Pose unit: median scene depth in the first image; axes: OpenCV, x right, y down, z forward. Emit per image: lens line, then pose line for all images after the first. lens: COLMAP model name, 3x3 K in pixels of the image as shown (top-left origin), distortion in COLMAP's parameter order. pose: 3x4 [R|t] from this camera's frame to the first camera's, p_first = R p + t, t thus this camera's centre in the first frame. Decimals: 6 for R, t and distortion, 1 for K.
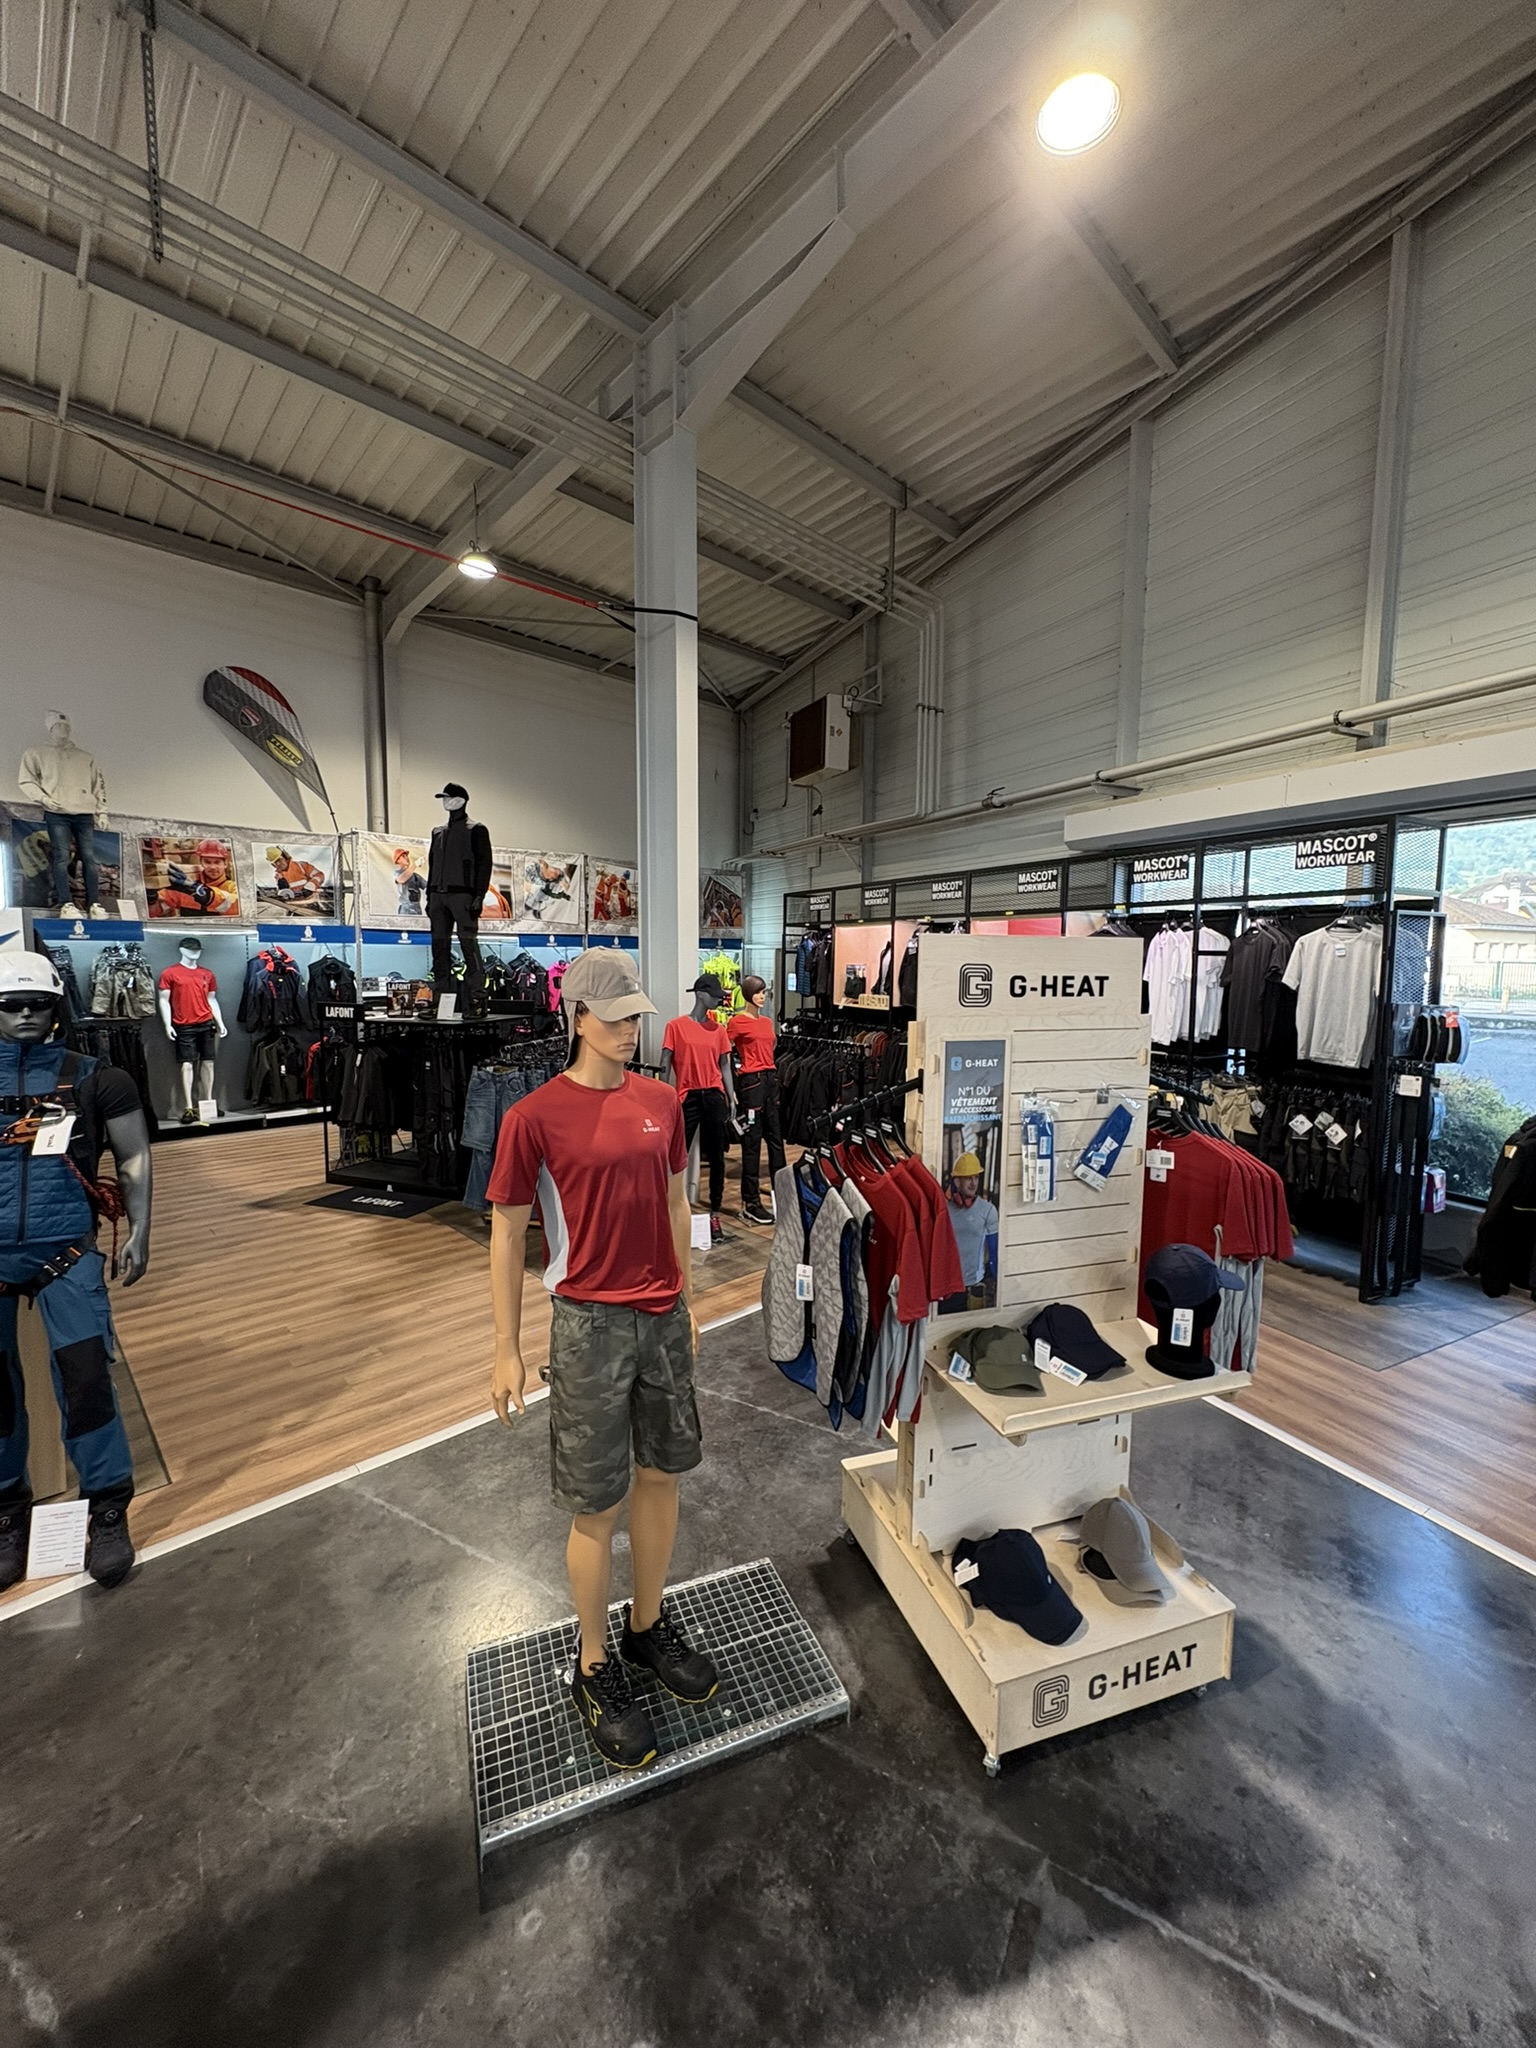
lens RADIAL K [[820.9, 0, 768.0], [0, 820.9, 1024.0], [0, 0, 1]] dist [0.004252, 0.000117]
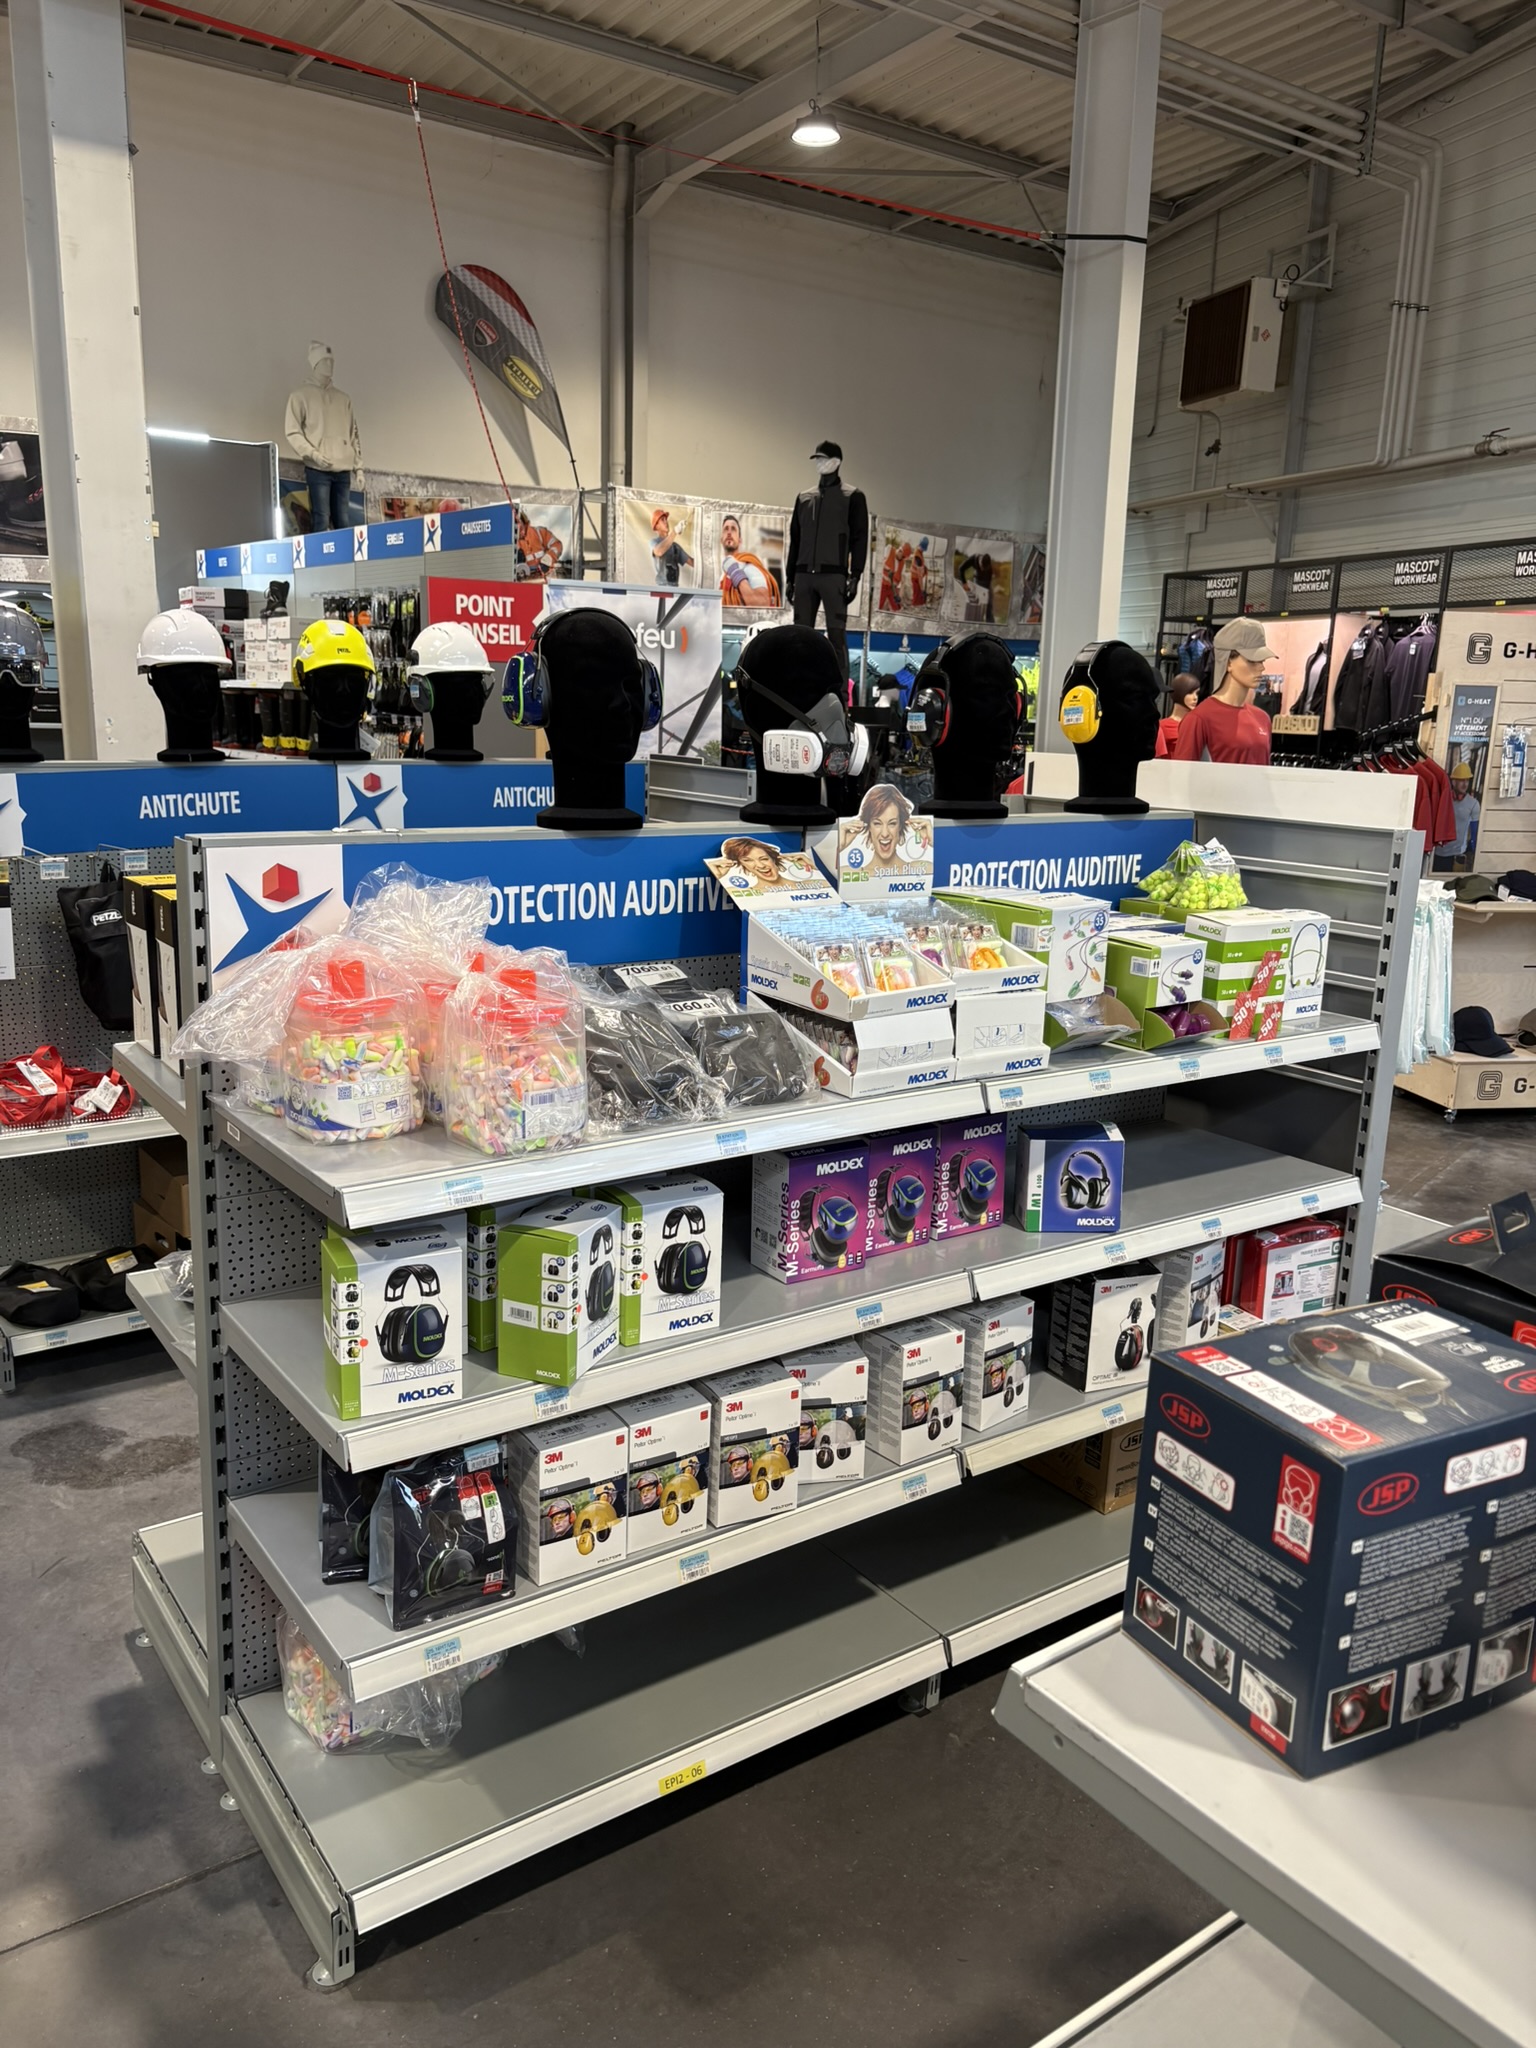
lens RADIAL K [[1558.9, 0, 757.5], [0, 1558.9, 1029.5], [0, 0, 1]] dist [0.026755, -0.005412]
pose [[0.990191, 0.047229, -0.131493, -0.158300], [-0.029564, 0.990650, 0.133189, 0.074002], [0.136554, -0.127995, 0.982329, -0.512569]]
